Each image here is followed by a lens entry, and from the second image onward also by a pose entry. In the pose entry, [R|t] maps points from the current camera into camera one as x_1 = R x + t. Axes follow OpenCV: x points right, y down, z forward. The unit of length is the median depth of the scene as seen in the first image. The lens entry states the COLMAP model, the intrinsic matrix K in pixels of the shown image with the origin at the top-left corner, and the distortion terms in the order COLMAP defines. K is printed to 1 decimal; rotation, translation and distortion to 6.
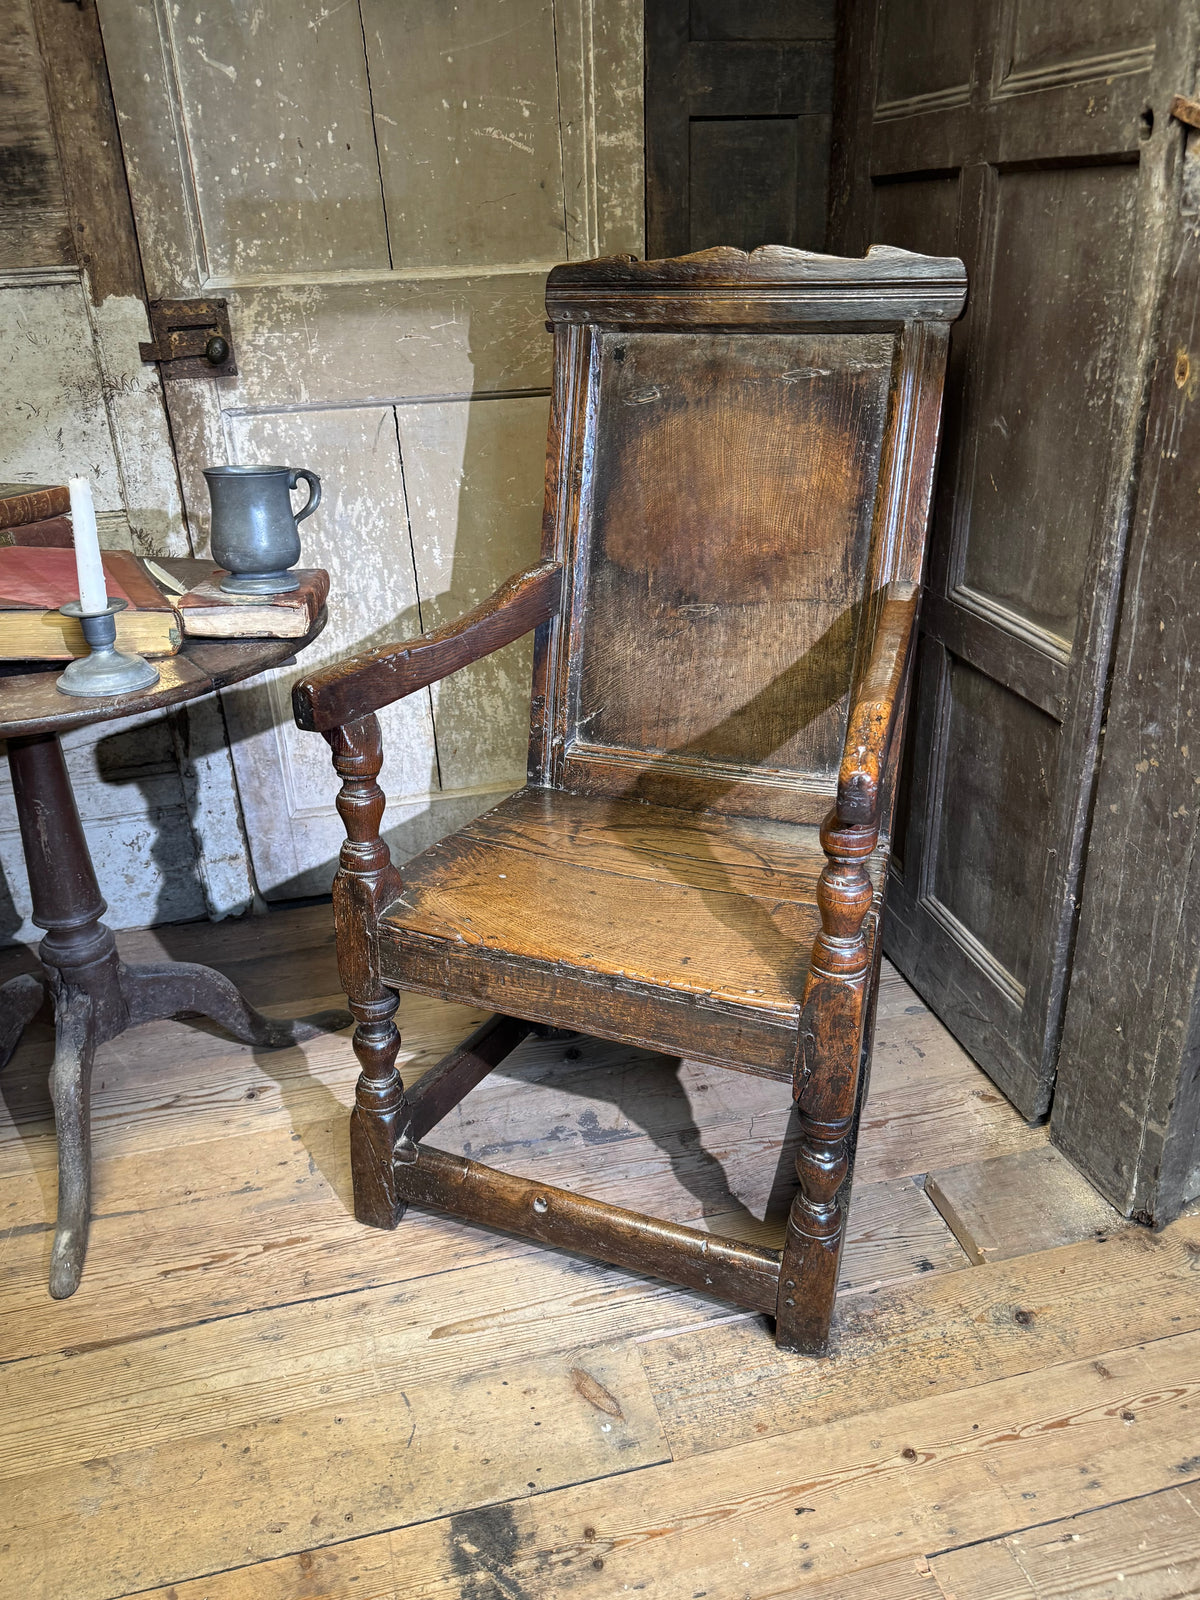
lens RADIAL K [[1178.1, 0, 607.8], [0, 1178.1, 798.7], [0, 0, 1]] dist [0.037808, -0.046870]
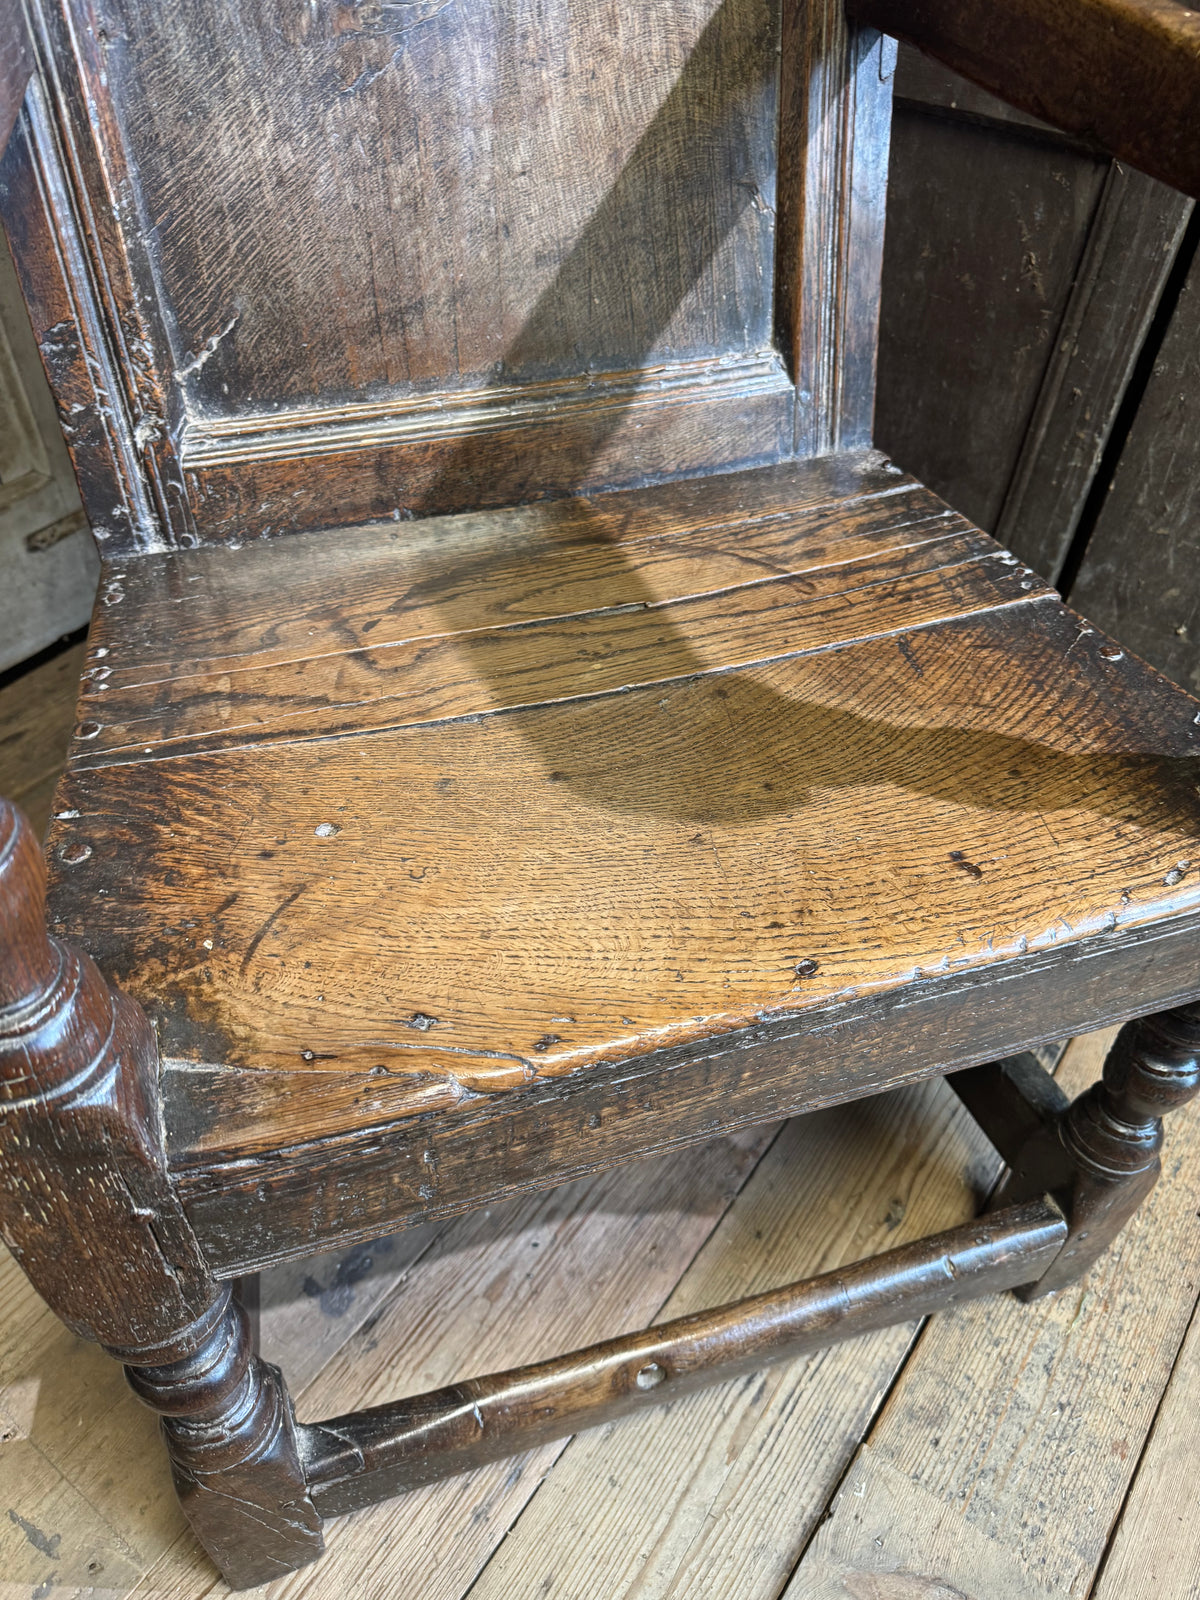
lens RADIAL K [[1140.8, 0, 588.5], [0, 1140.8, 810.3], [0, 0, 1]] dist [0.010252, -0.026838]
pose [[0.765506, -0.431804, 0.477017, -0.186385], [0.234795, 0.877711, 0.417725, -0.069446], [-0.599059, -0.207770, 0.773279, 0.630694]]
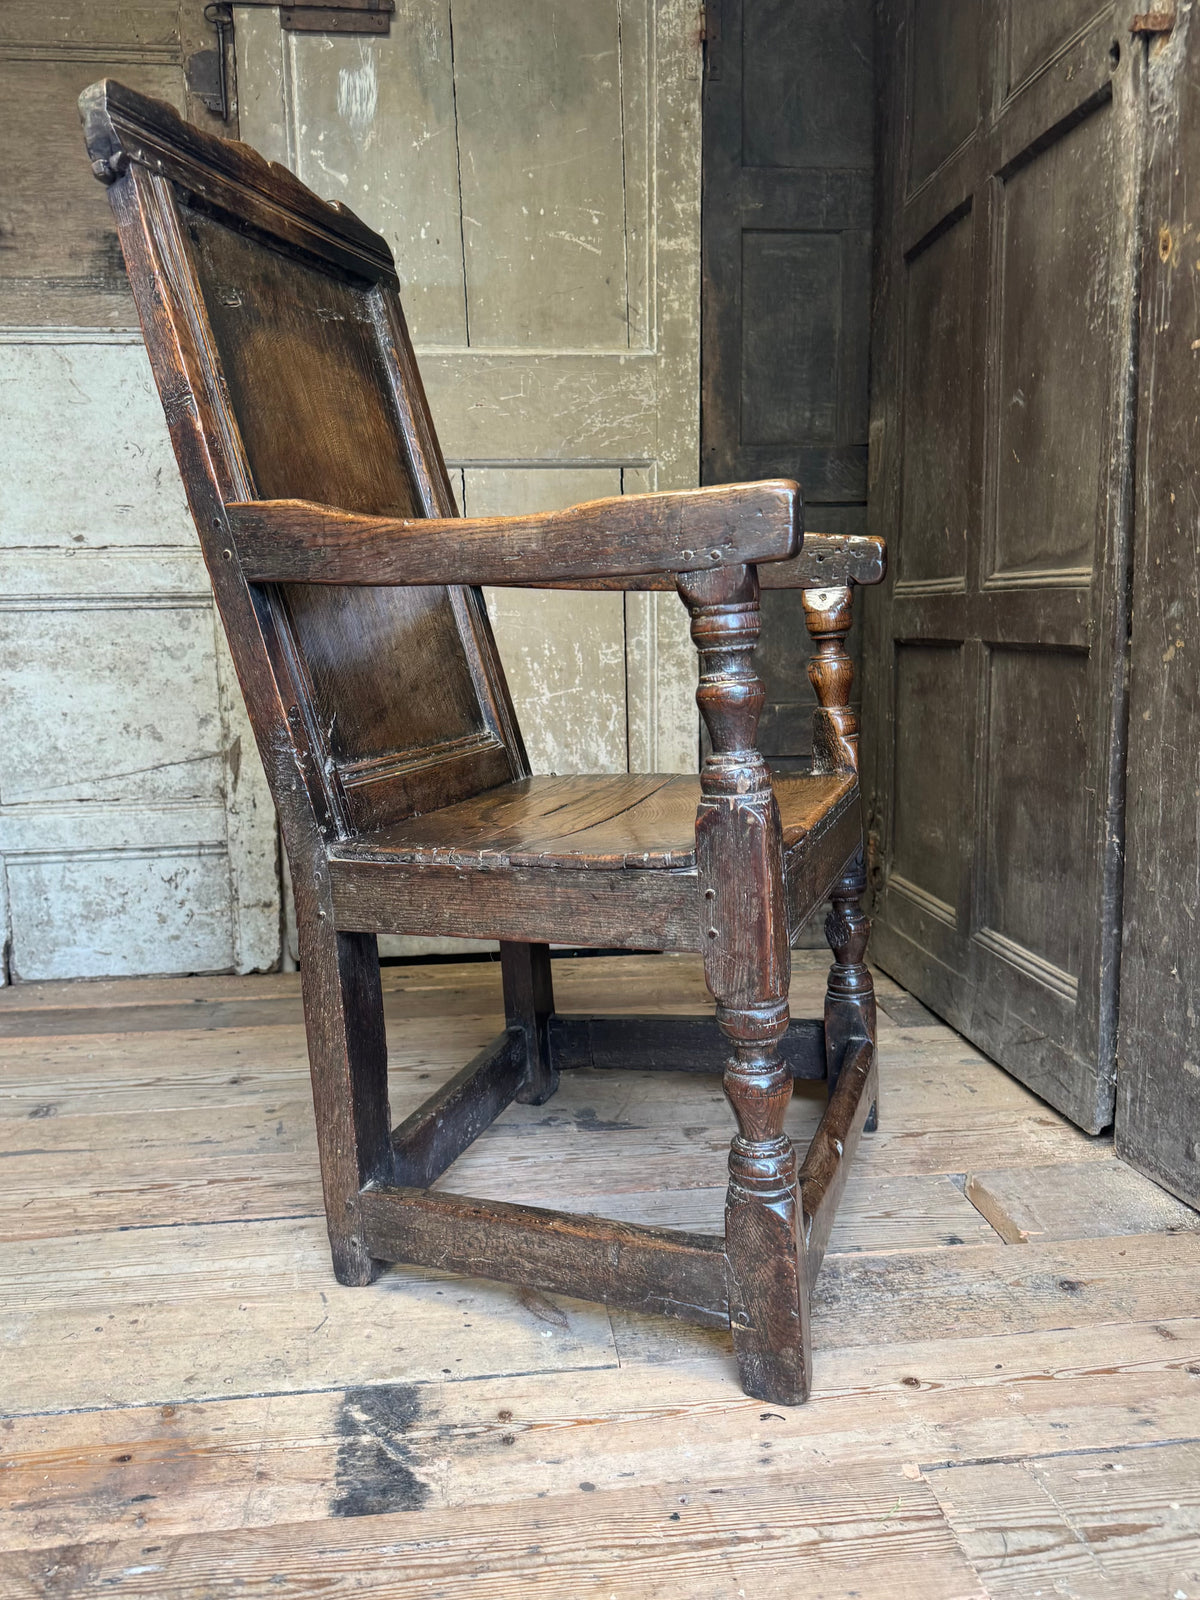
lens RADIAL K [[1204.5, 0, 601.5], [0, 1204.5, 803.7], [0, 0, 1]] dist [0.033396, -0.038232]
pose [[0.993460, 0.033020, -0.109304, 0.096886], [-0.062811, 0.957459, -0.281649, 0.334480], [0.095354, 0.286673, 0.953271, 0.062658]]
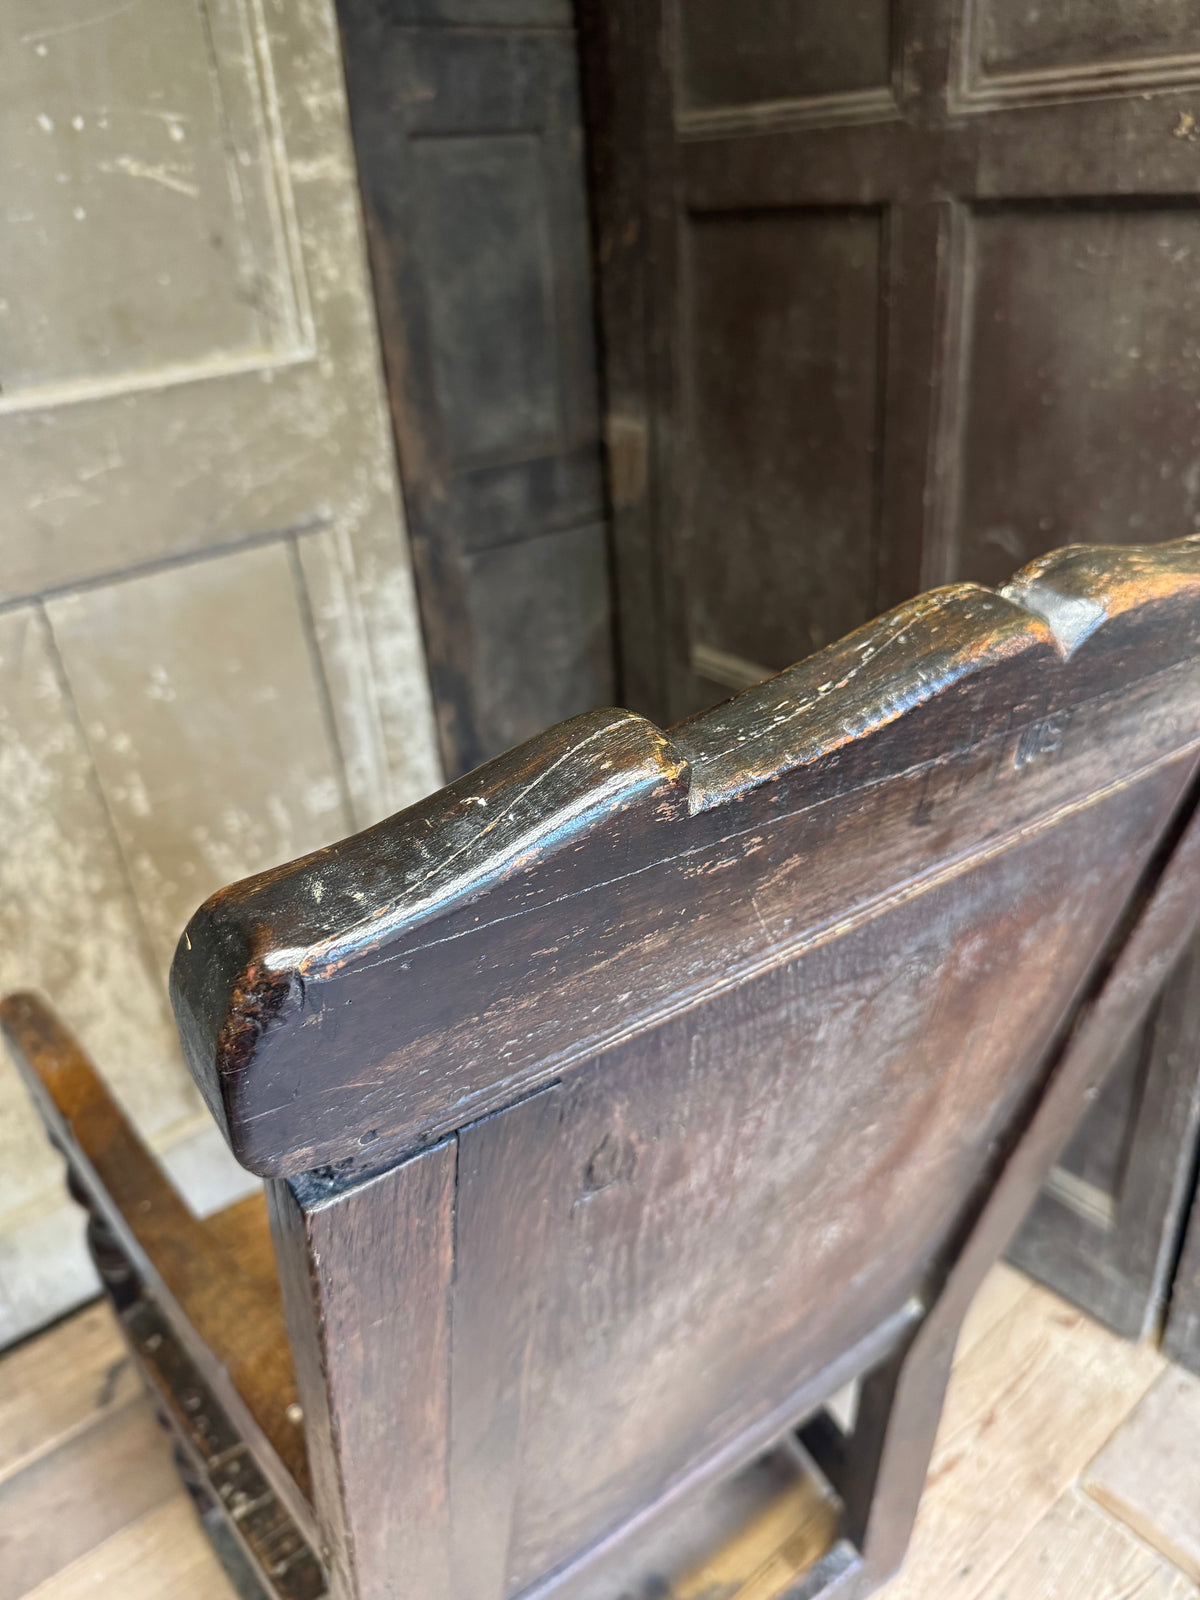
lens RADIAL K [[1178.1, 0, 602.3], [0, 1178.1, 789.6], [0, 0, 1]] dist [0.037808, -0.046870]
pose [[0.899330, -0.229251, 0.372358, -0.214526], [0.227135, 0.972569, 0.050201, -0.250895], [-0.373652, 0.039428, 0.926730, 0.392659]]
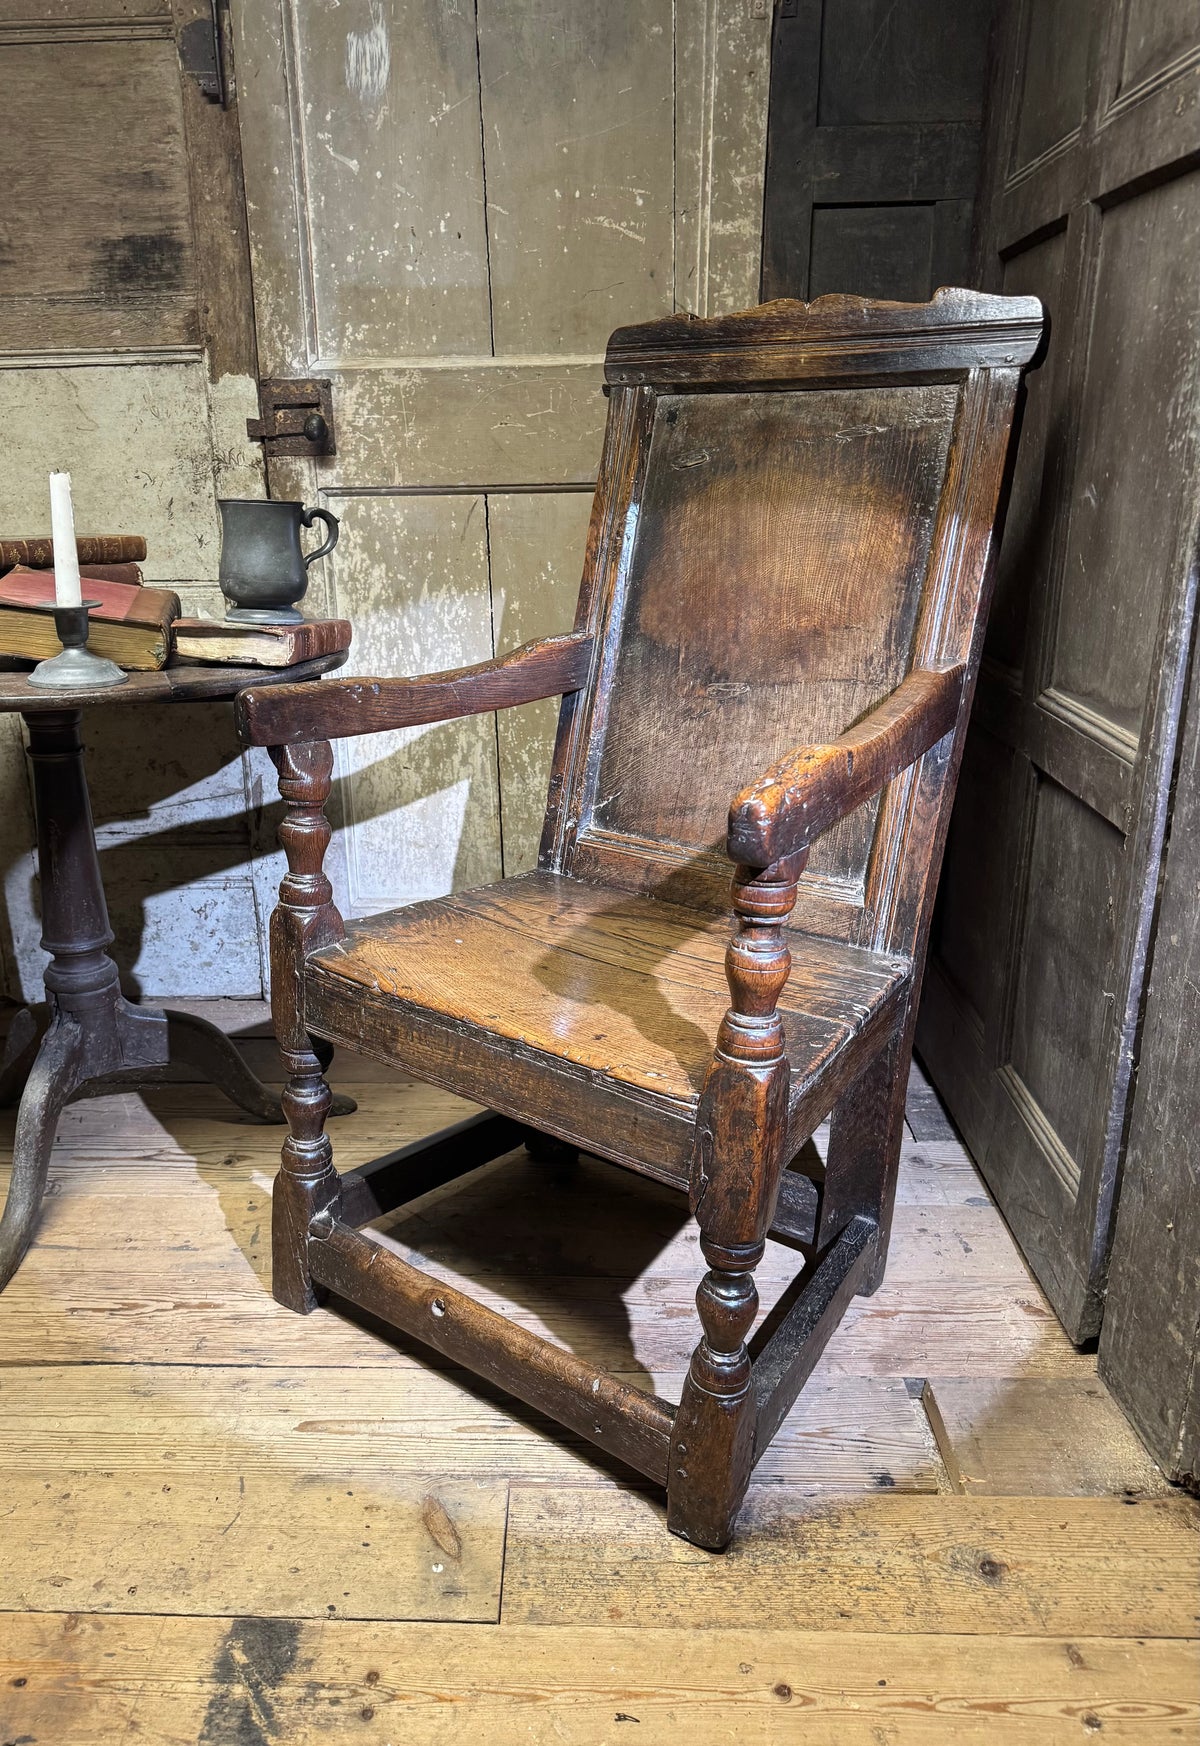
lens RADIAL K [[1214.3, 0, 551.0], [0, 1214.3, 871.7], [0, 0, 1]] dist [0.022971, -0.022643]
pose [[0.963485, 0.104697, -0.246445, 0.197485], [-0.130712, 0.987176, -0.091639, 0.084766], [0.233690, 0.120506, 0.964814, 0.087746]]
